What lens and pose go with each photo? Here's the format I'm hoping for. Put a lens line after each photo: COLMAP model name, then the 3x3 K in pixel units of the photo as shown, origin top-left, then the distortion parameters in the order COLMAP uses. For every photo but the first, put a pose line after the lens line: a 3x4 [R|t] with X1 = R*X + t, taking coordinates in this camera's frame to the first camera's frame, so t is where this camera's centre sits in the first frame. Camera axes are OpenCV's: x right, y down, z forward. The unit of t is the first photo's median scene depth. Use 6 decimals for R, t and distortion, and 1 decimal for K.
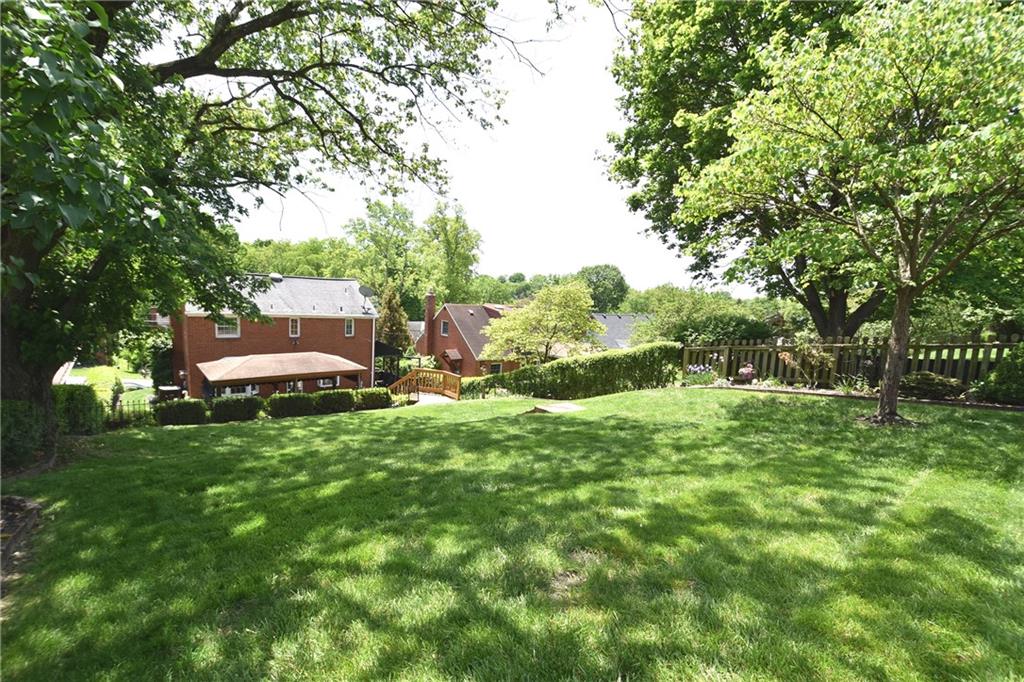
lens RADIAL K [[457.8, 0, 505.3], [0, 457.8, 339.2], [0, 0, 1]] dist [-0.000855, -0.005240]
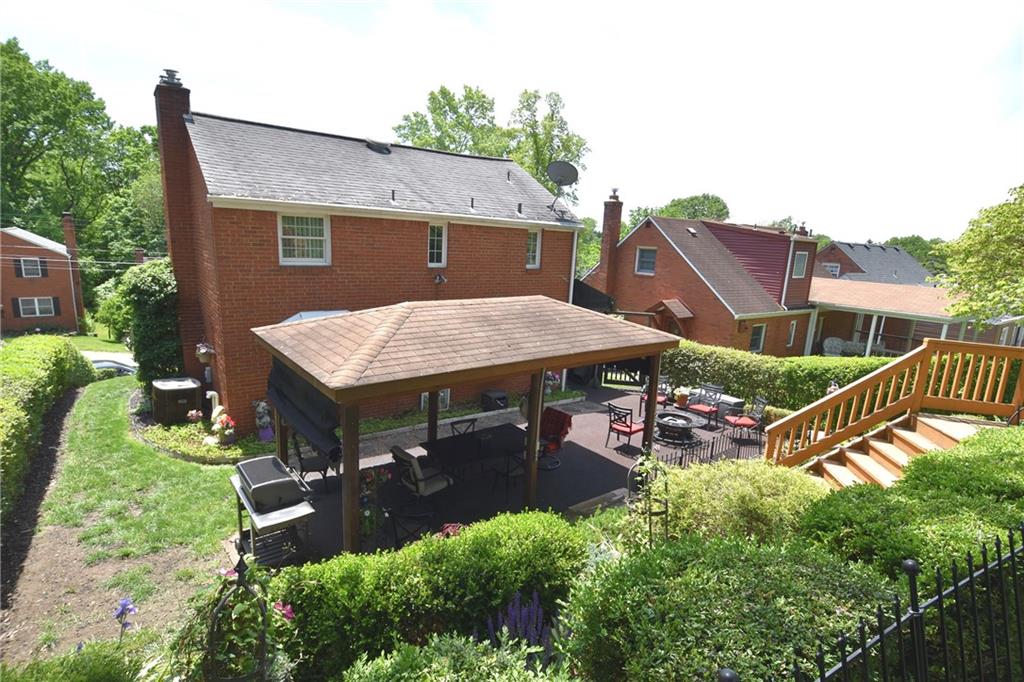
lens RADIAL K [[531.9, 0, 514.7], [0, 531.9, 349.8], [0, 0, 1]] dist [0.001726, -0.004610]
pose [[0.998871, -0.006172, -0.047099, -0.357017], [0.010727, 0.995217, 0.097094, 0.025934], [0.046274, -0.097489, 0.994160, 0.472559]]
